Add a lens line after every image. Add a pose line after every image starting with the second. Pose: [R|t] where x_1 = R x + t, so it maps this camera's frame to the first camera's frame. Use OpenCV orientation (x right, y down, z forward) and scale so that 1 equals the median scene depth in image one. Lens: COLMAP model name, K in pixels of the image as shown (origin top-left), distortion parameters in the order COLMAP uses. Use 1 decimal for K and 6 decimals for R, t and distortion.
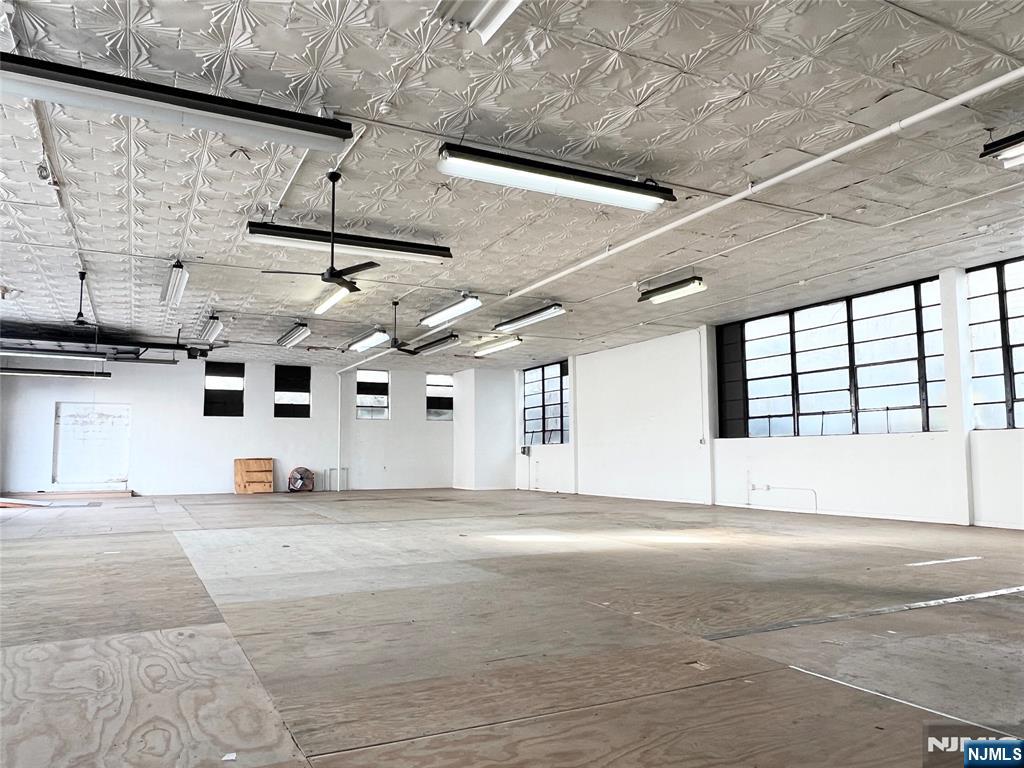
lens RADIAL K [[733.0, 0, 512.0], [0, 733.0, 384.0], [0, 0, 1]] dist [-0.000763, -0.003607]
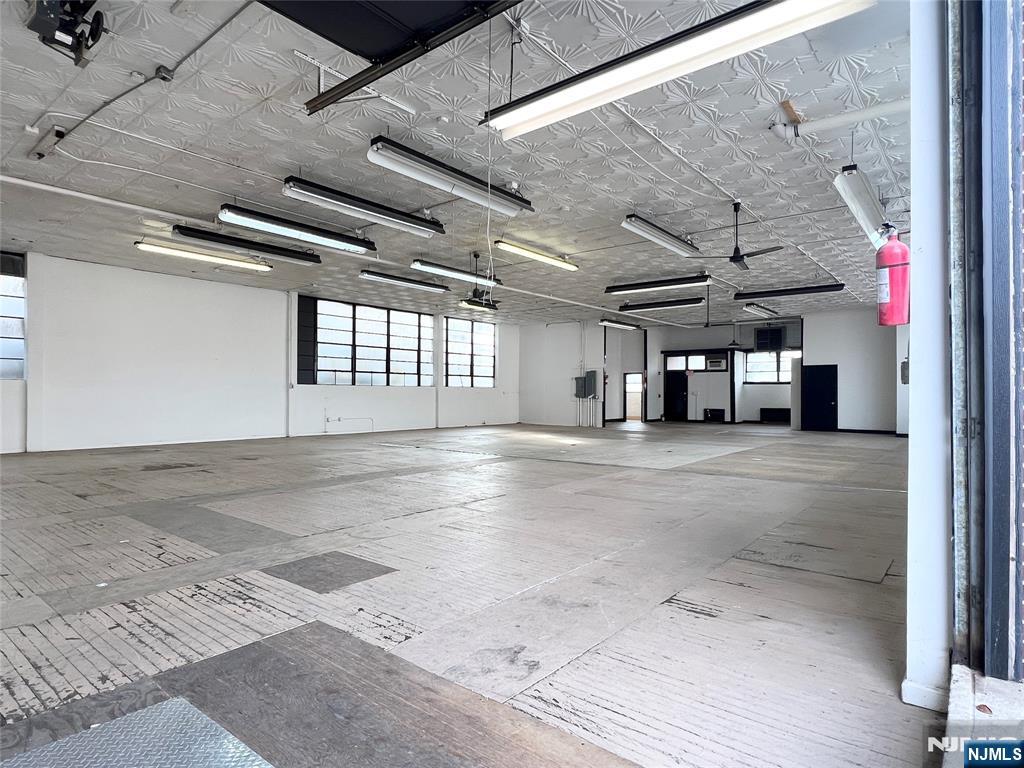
lens RADIAL K [[585.5, 0, 512.0], [0, 585.5, 384.0], [0, 0, 1]] dist [0.000620, -0.000458]
pose [[-0.394821, 0.022713, 0.918477, -0.784215], [-0.089272, 0.994016, -0.062956, 0.103012], [-0.914411, -0.106851, -0.390430, 1.038187]]
